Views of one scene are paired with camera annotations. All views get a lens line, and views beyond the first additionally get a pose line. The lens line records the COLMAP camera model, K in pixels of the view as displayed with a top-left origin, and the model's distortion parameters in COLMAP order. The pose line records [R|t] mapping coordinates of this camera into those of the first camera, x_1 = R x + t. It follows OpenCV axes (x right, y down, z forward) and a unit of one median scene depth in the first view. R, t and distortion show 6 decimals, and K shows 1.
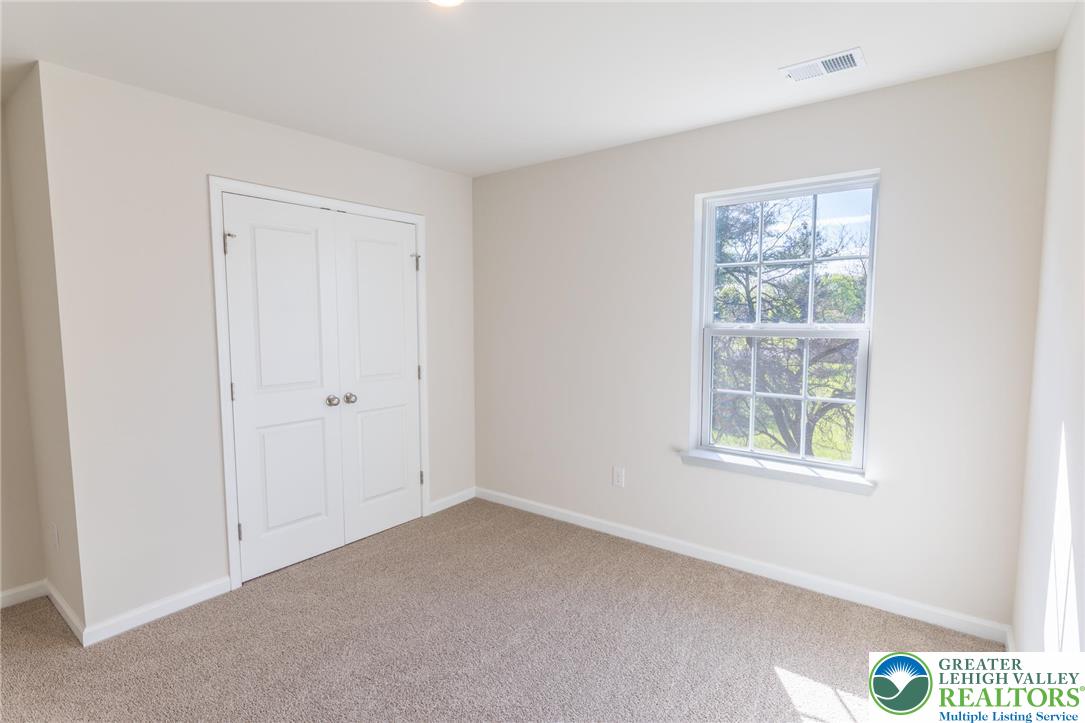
lens RADIAL K [[511.0, 0, 548.6], [0, 511.0, 355.2], [0, 0, 1]] dist [-0.005390, -0.000388]
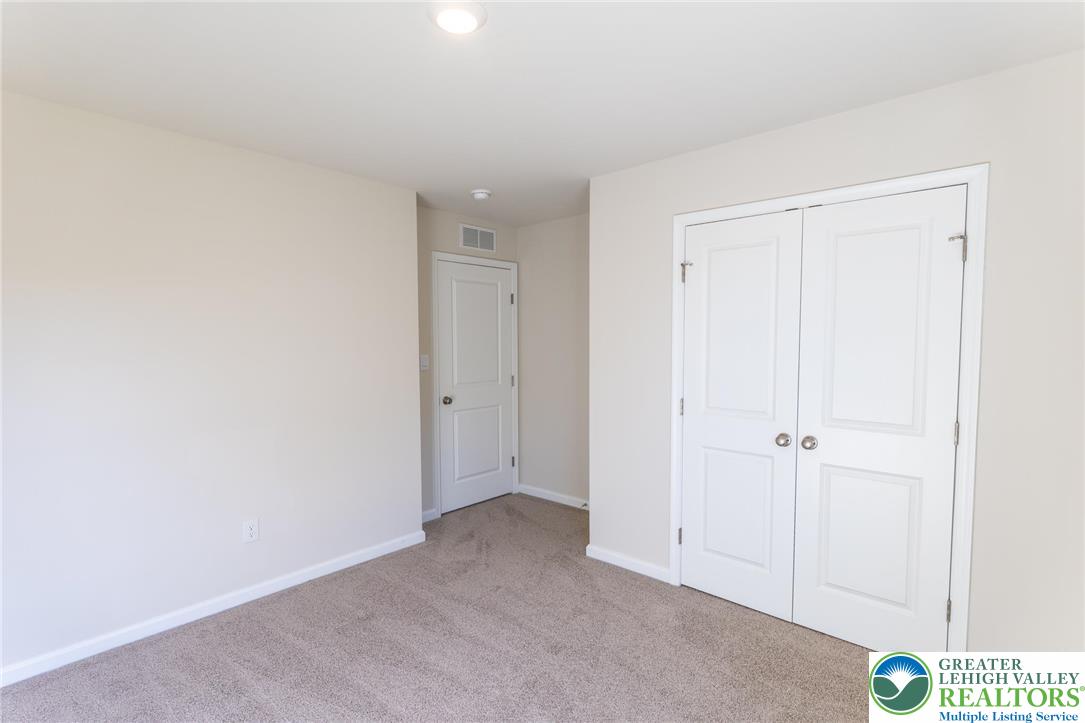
lens RADIAL K [[511.0, 0, 534.9], [0, 511.0, 359.8], [0, 0, 1]] dist [-0.005390, -0.000388]
pose [[-0.062801, 0.038138, -0.997297, 0.458162], [-0.081598, 0.995728, 0.043216, -0.045826], [0.994685, 0.084091, -0.059421, 0.687666]]
